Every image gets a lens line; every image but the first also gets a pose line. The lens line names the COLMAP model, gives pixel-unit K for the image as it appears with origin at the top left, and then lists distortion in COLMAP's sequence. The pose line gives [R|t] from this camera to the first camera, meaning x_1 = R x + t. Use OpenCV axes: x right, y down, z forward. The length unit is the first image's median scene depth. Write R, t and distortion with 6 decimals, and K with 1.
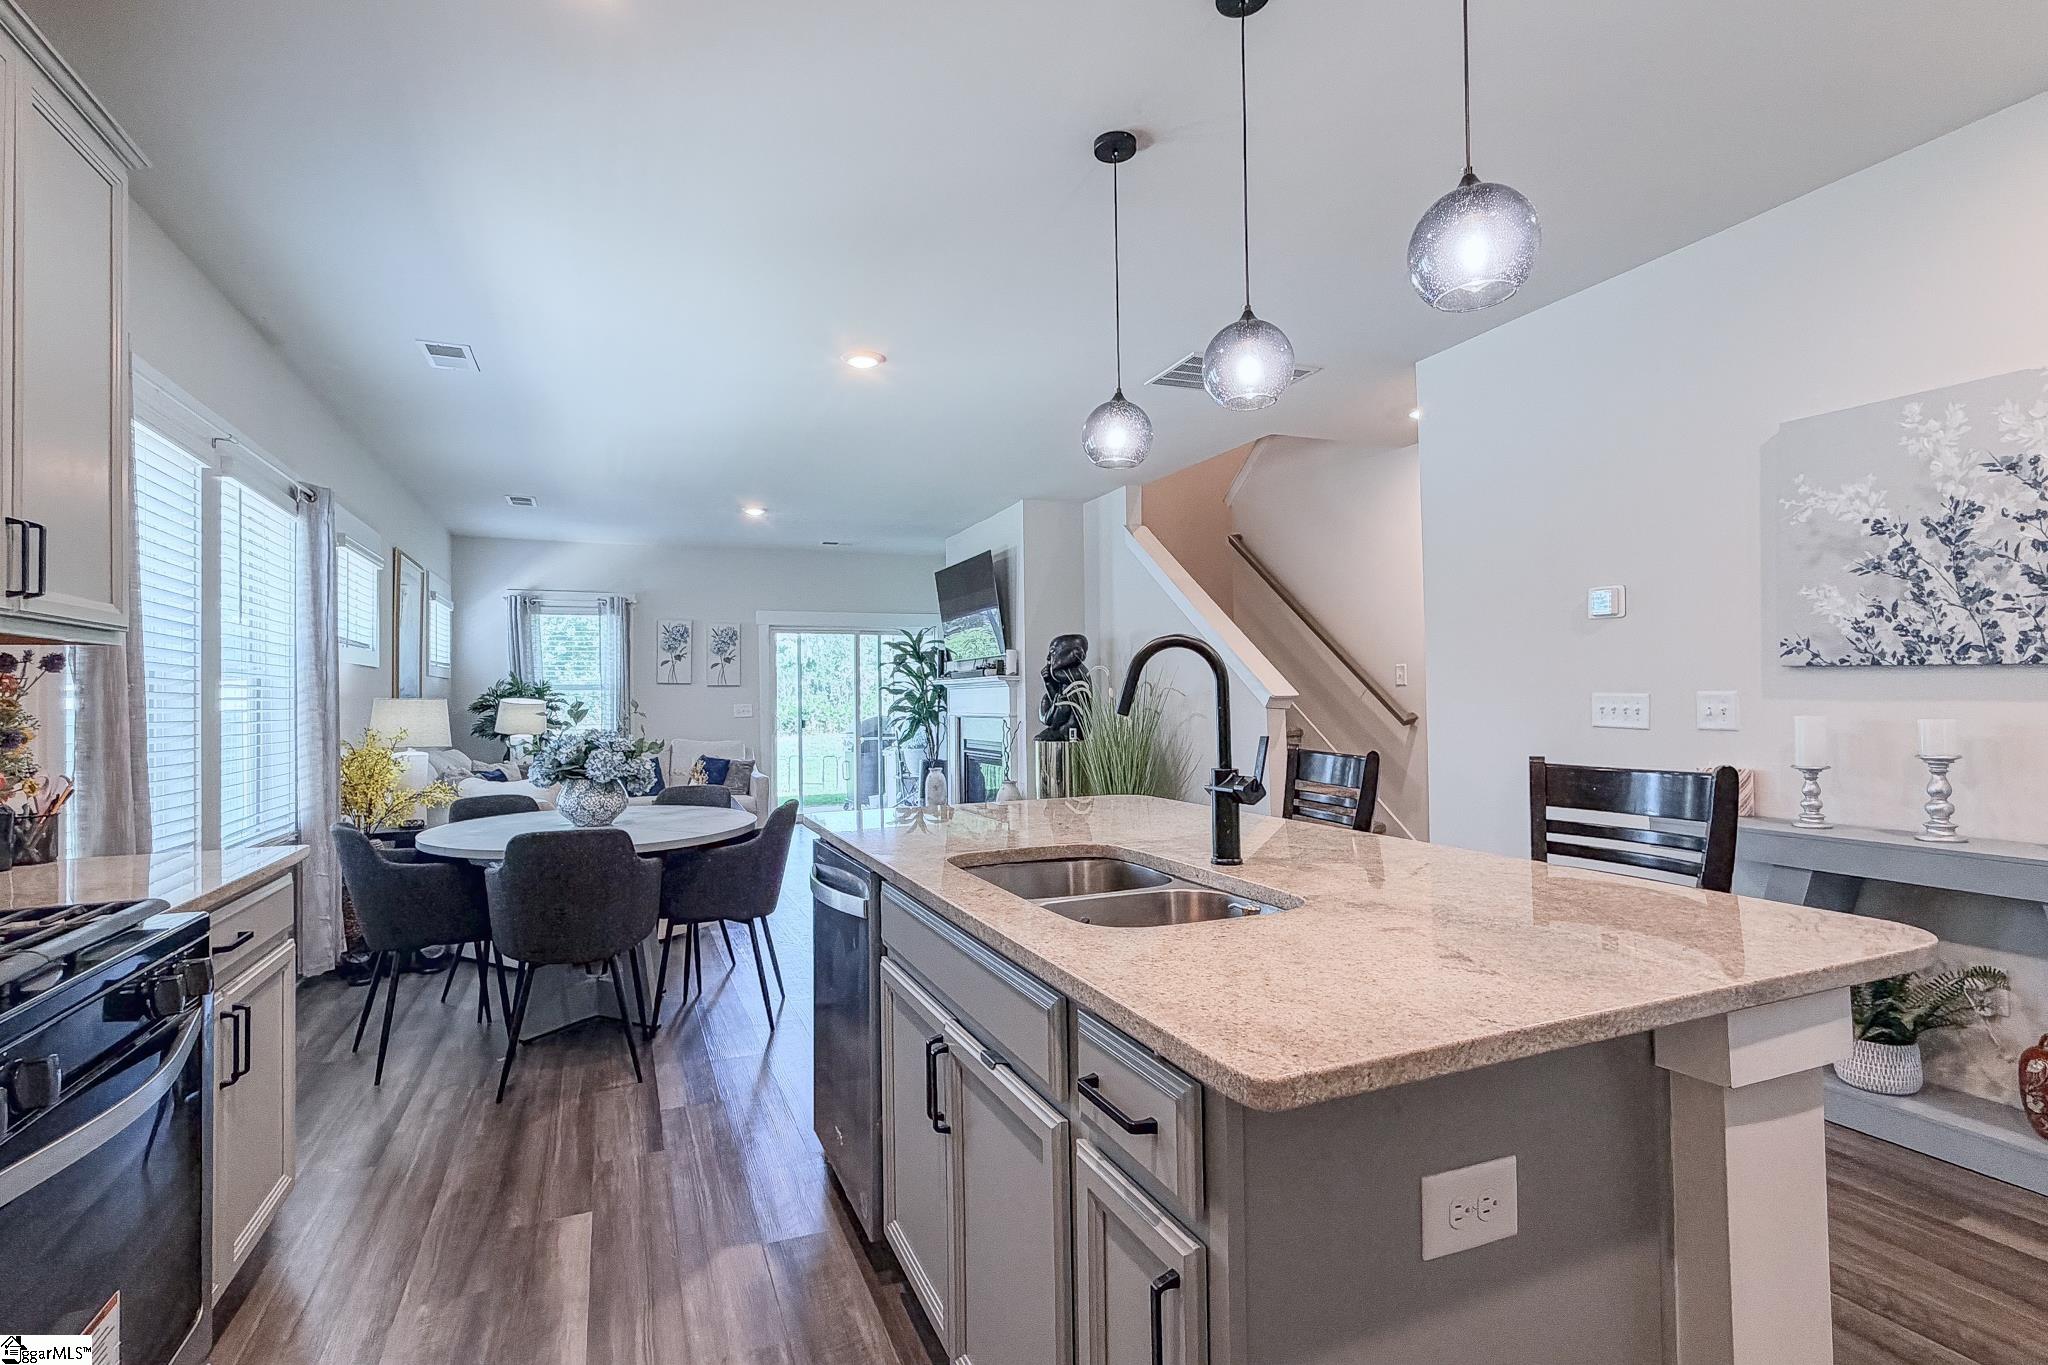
lens RADIAL K [[979.3, 0, 1007.9], [0, 979.3, 681.4], [0, 0, 1]] dist [-0.002898, 0.000191]
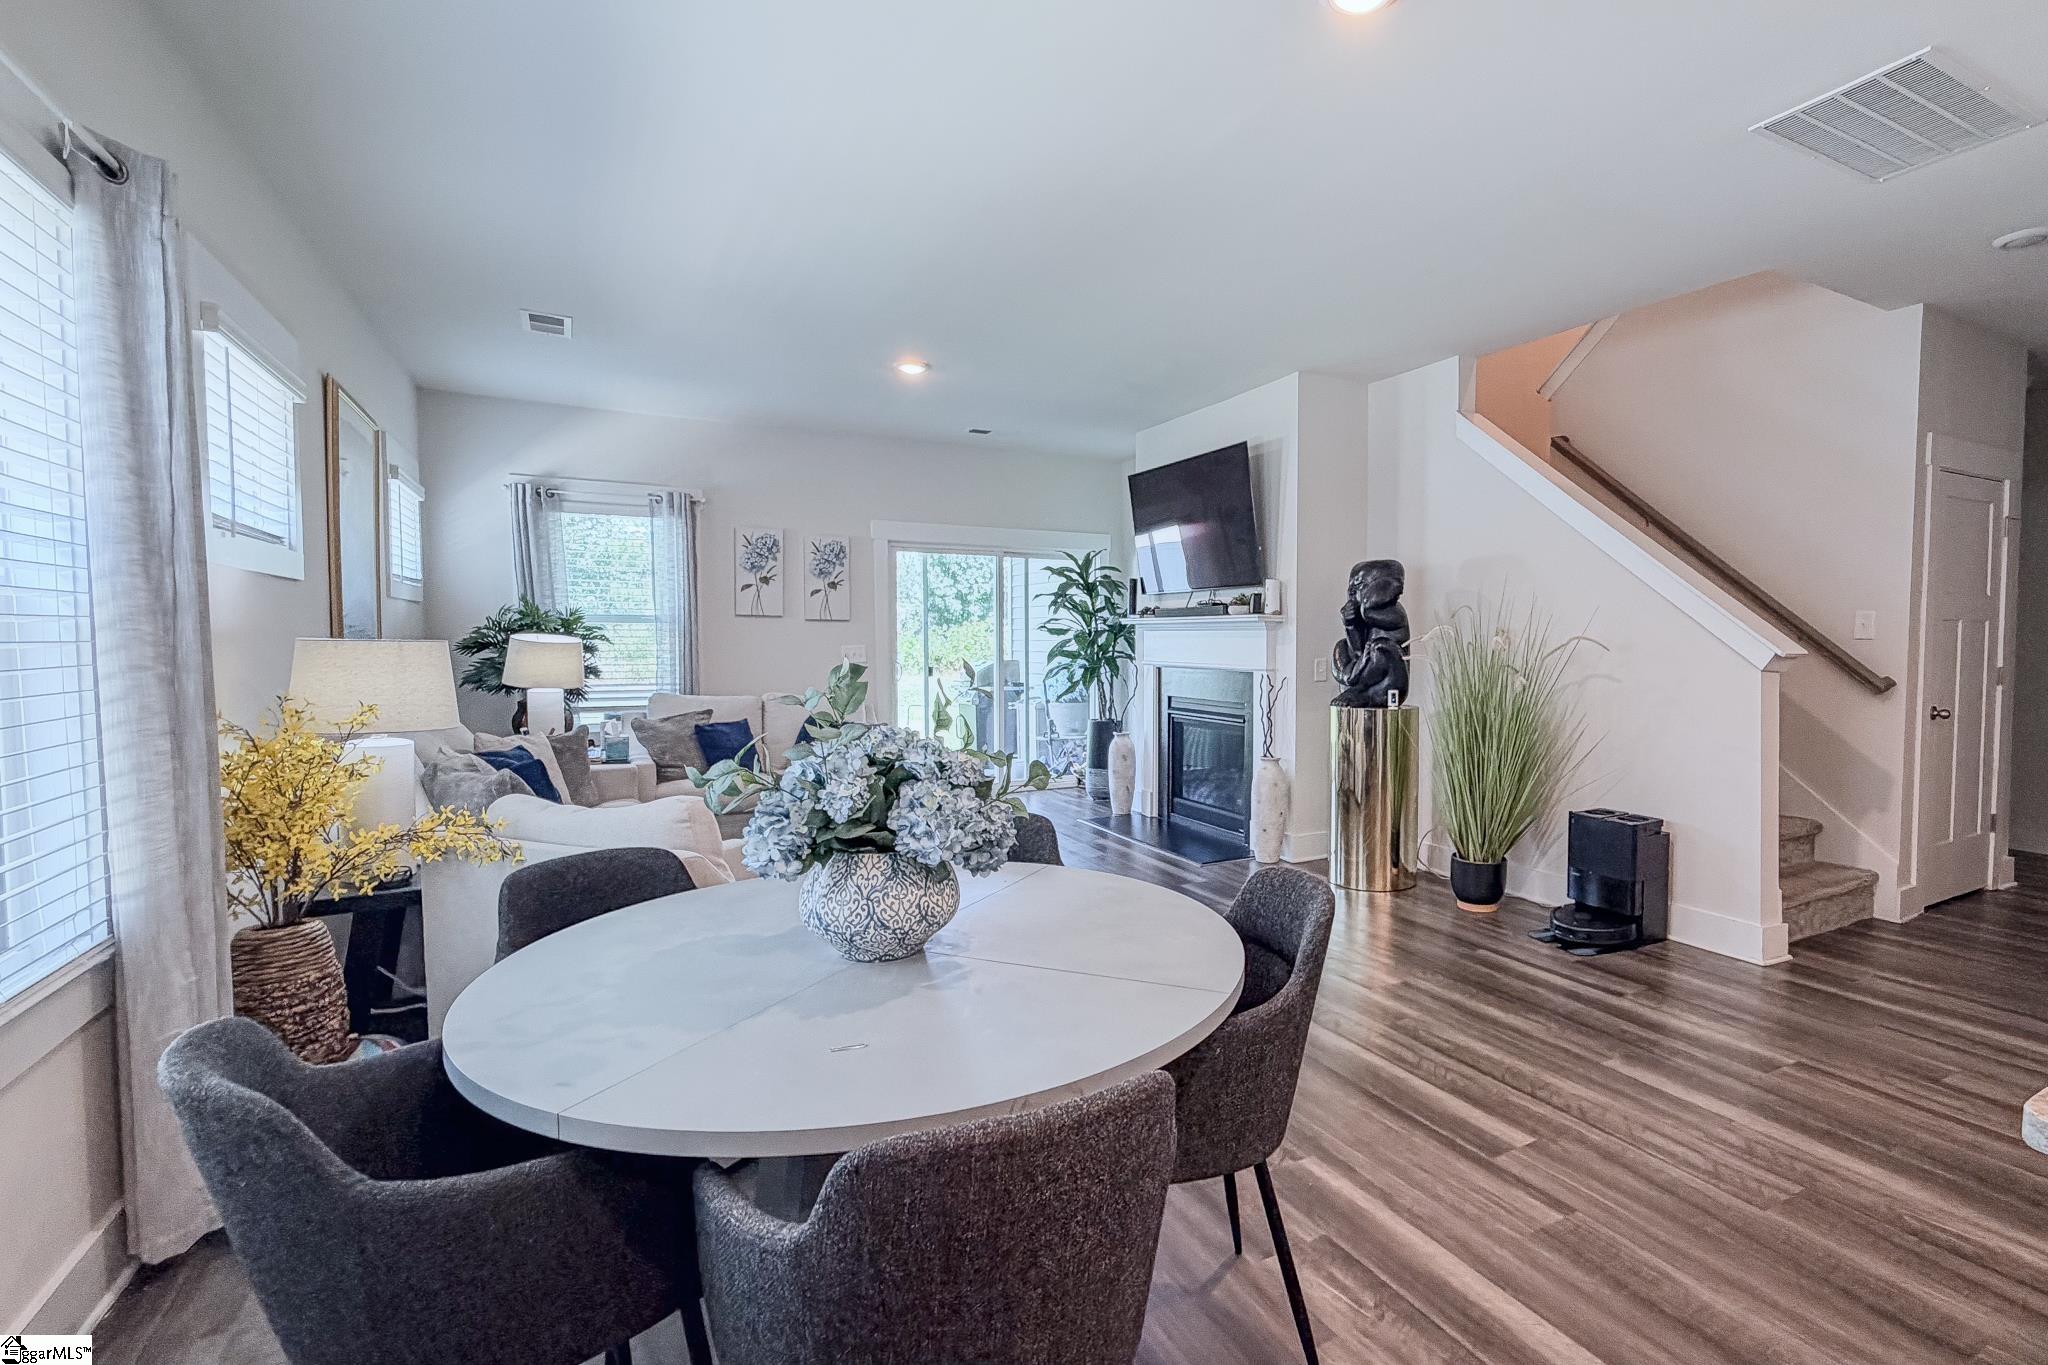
lens RADIAL K [[976.0, 0, 1177.7], [0, 976.0, 683.9], [0, 0, 1]] dist [-0.000578, -0.000412]
pose [[0.987104, 0.008130, 0.159877, -0.229849], [-0.018778, 0.997695, 0.065205, -0.000681], [-0.158978, -0.067366, 0.984981, 0.354126]]
